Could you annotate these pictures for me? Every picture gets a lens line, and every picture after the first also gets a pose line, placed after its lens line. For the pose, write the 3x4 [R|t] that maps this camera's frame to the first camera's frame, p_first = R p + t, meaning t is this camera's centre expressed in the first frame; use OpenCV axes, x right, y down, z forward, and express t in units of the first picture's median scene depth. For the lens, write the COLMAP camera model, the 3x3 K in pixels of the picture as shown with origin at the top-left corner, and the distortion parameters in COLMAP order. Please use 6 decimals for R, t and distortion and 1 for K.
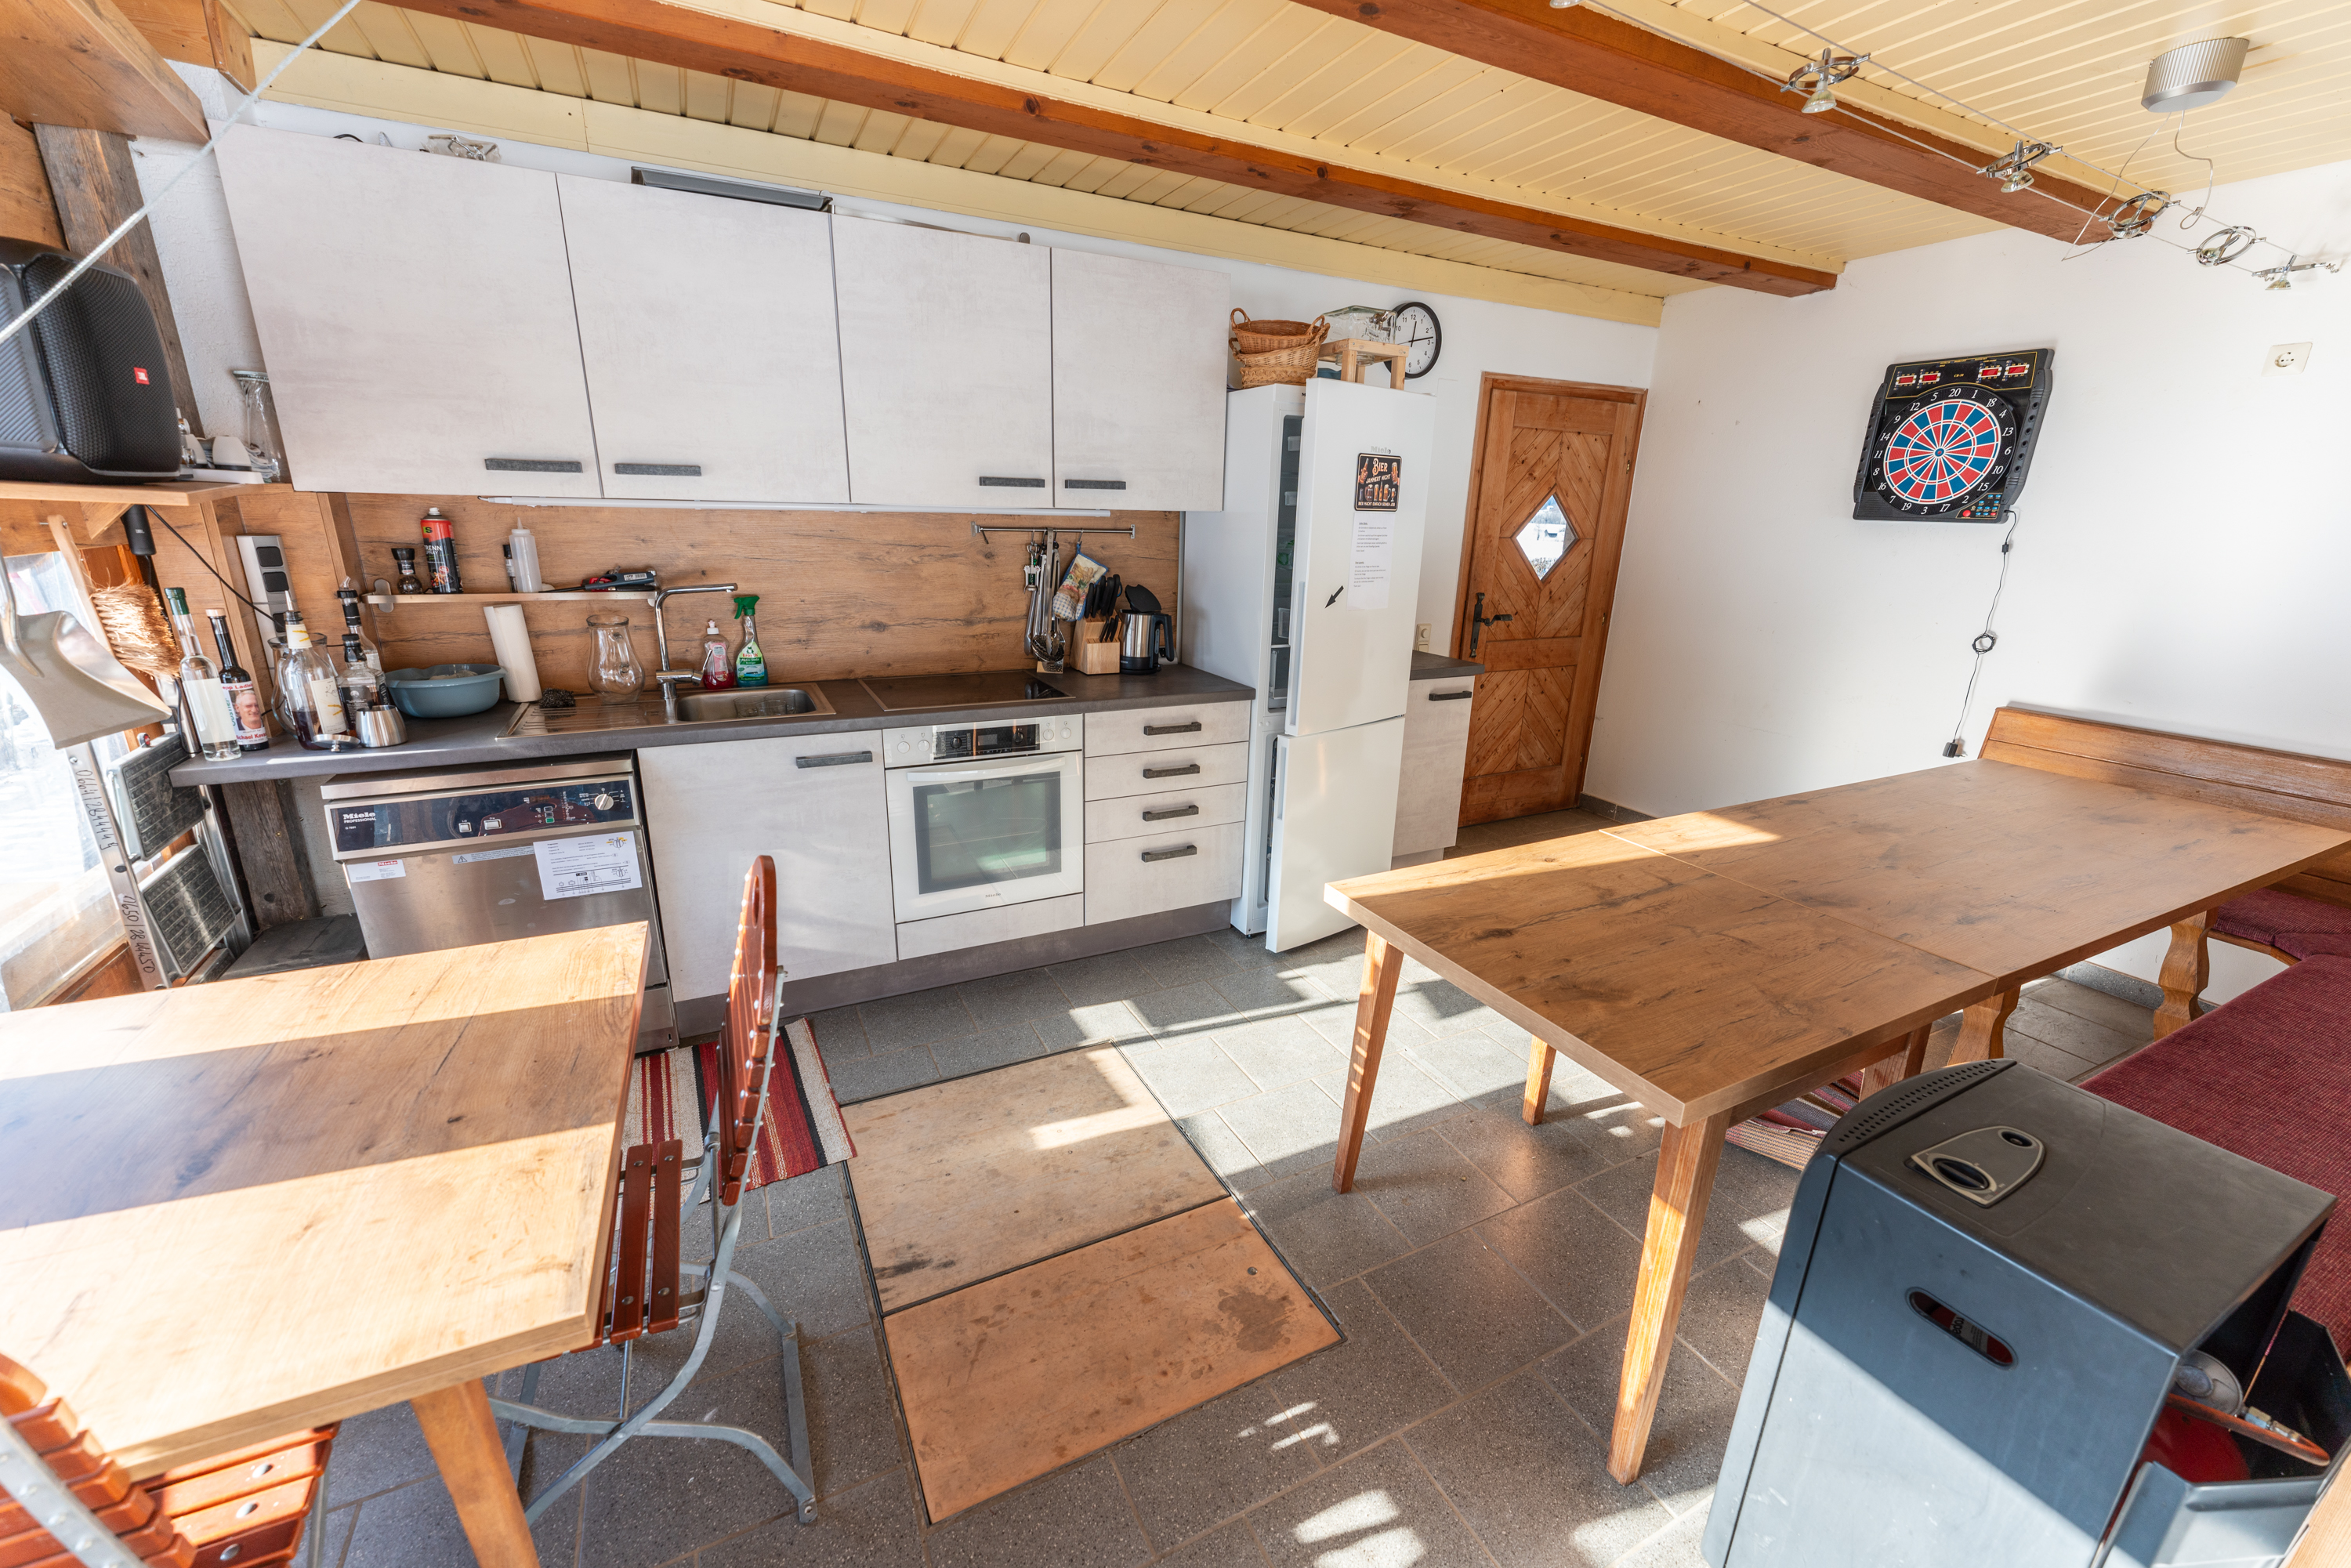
lens RADIAL K [[931.6, 0, 1180.8], [0, 931.6, 792.2], [0, 0, 1]] dist [0.001777, 0.000248]
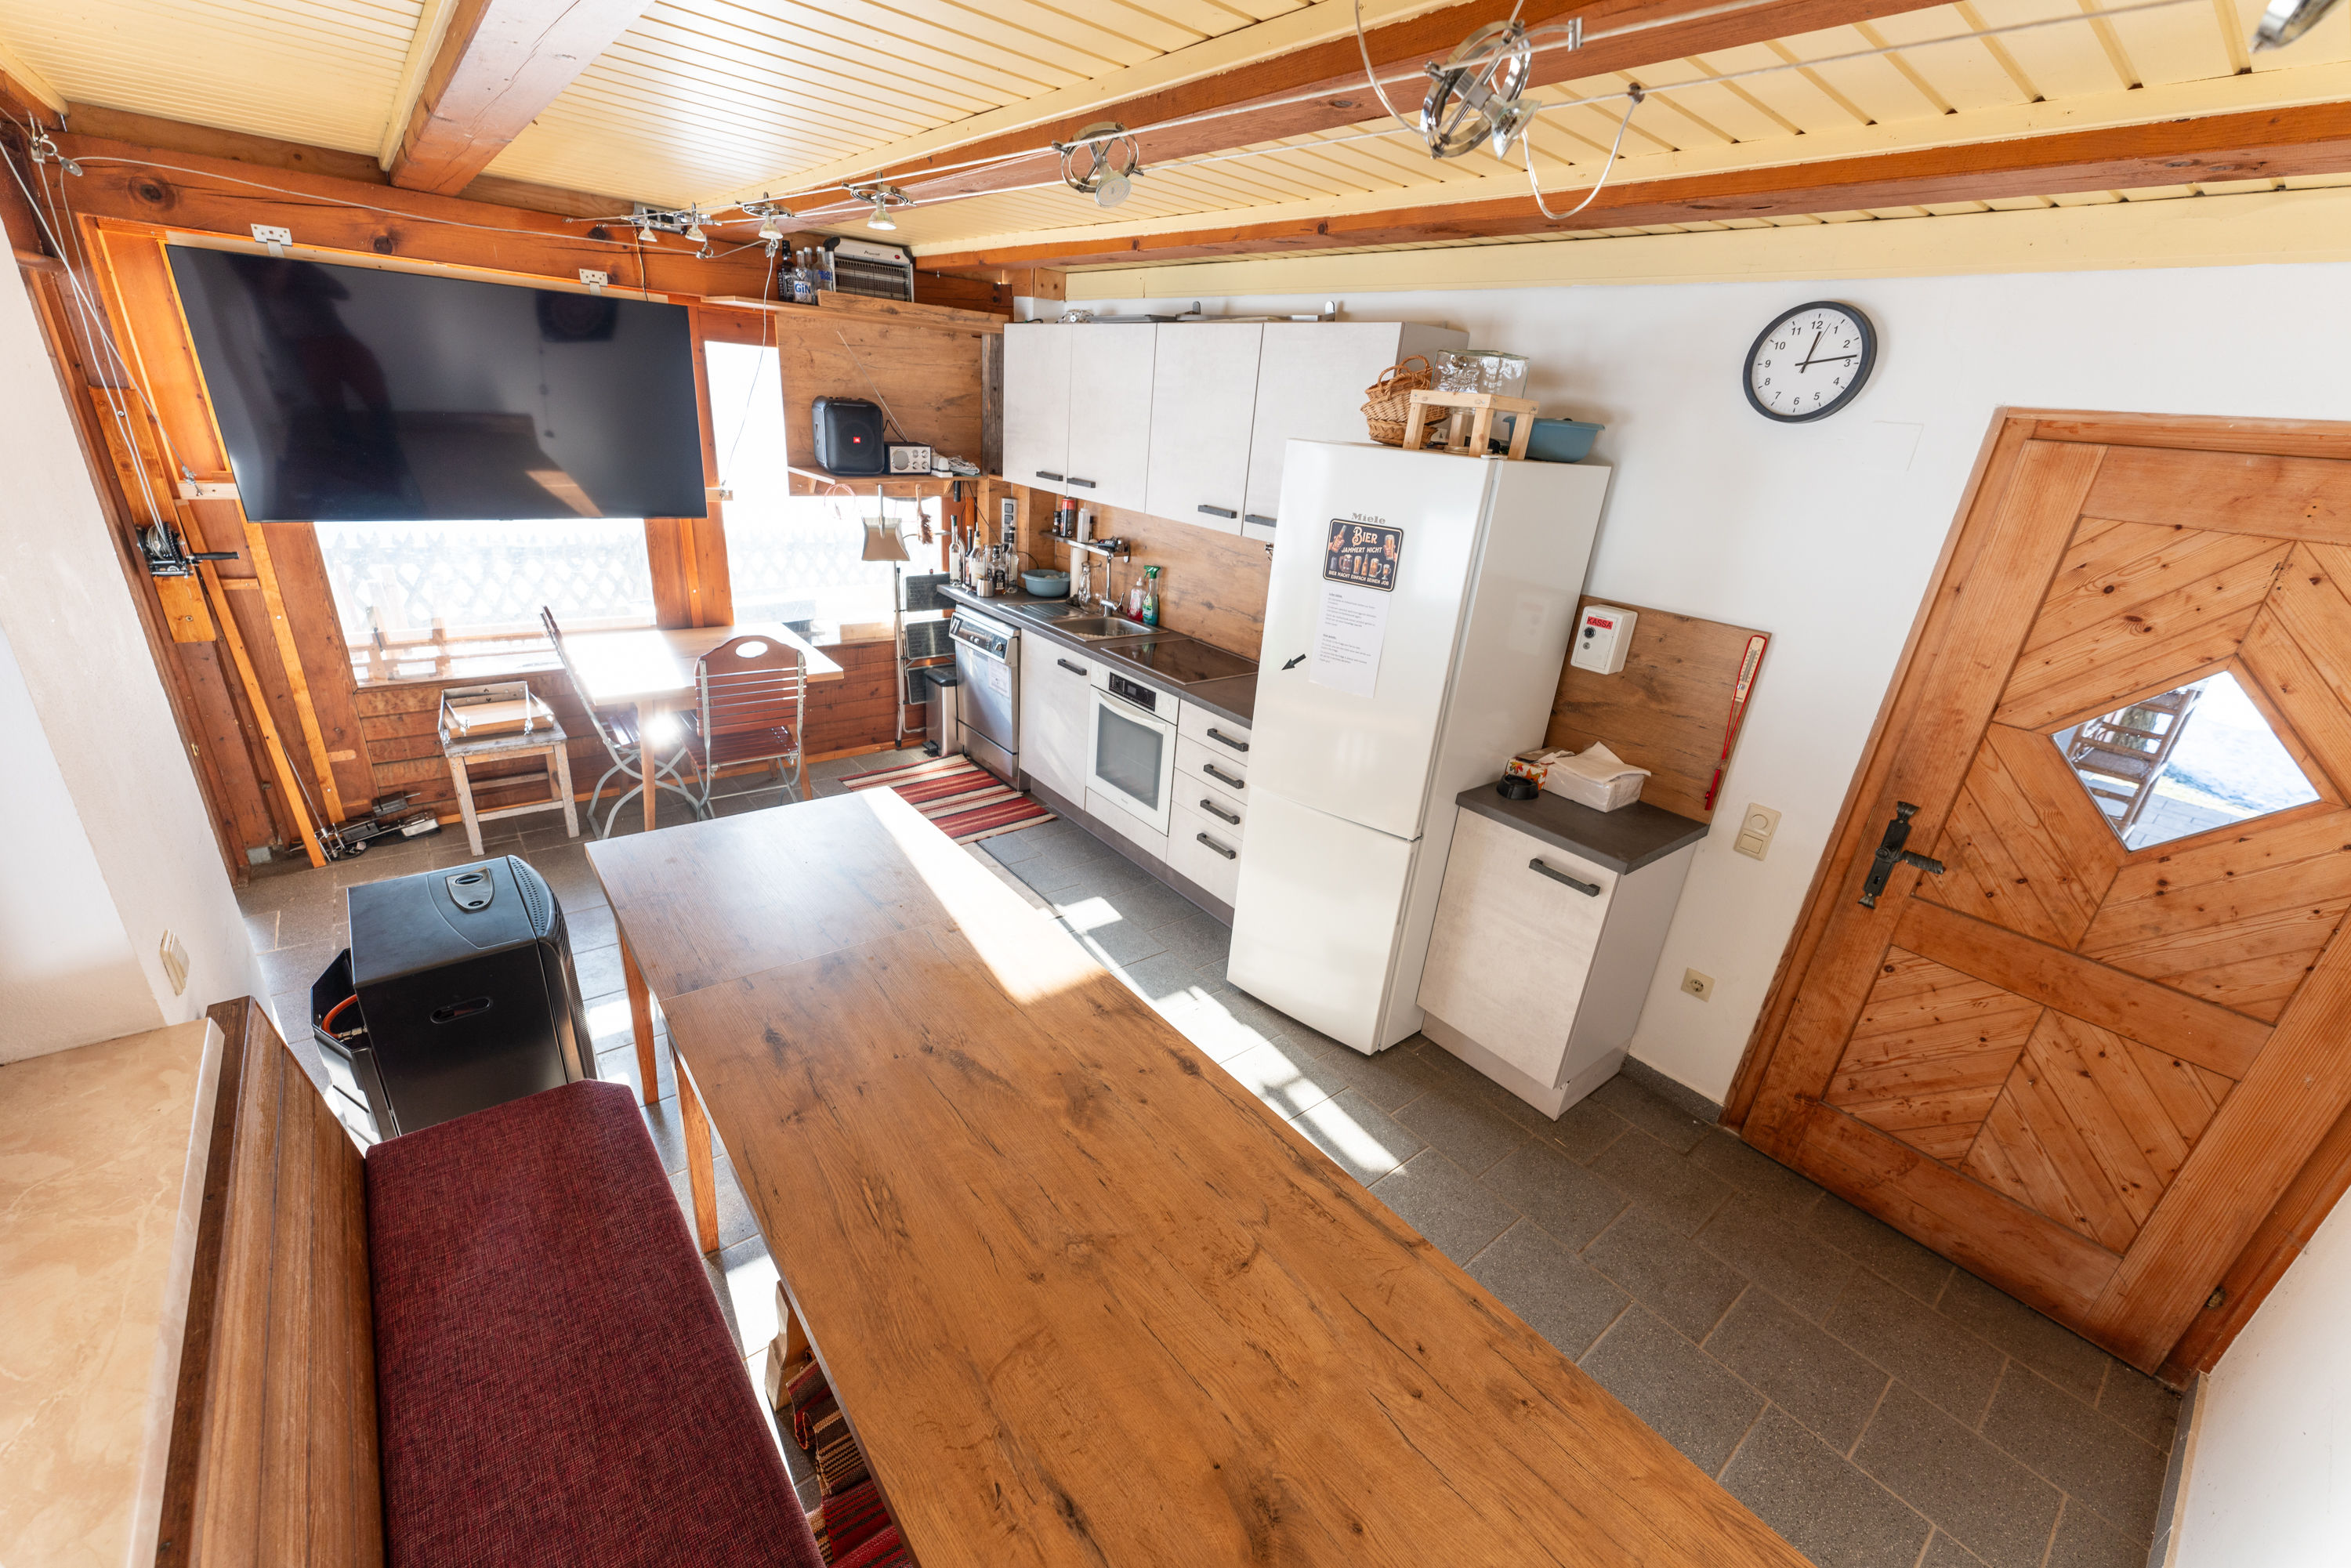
lens RADIAL K [[931.6, 0, 1179.7], [0, 931.6, 784.6], [0, 0, 1]] dist [0.001777, 0.000248]
pose [[0.209763, 0.363335, -0.907737, 1.048661], [-0.361467, 0.891436, 0.273281, -0.314966], [0.908483, 0.270793, 0.318324, 0.619462]]
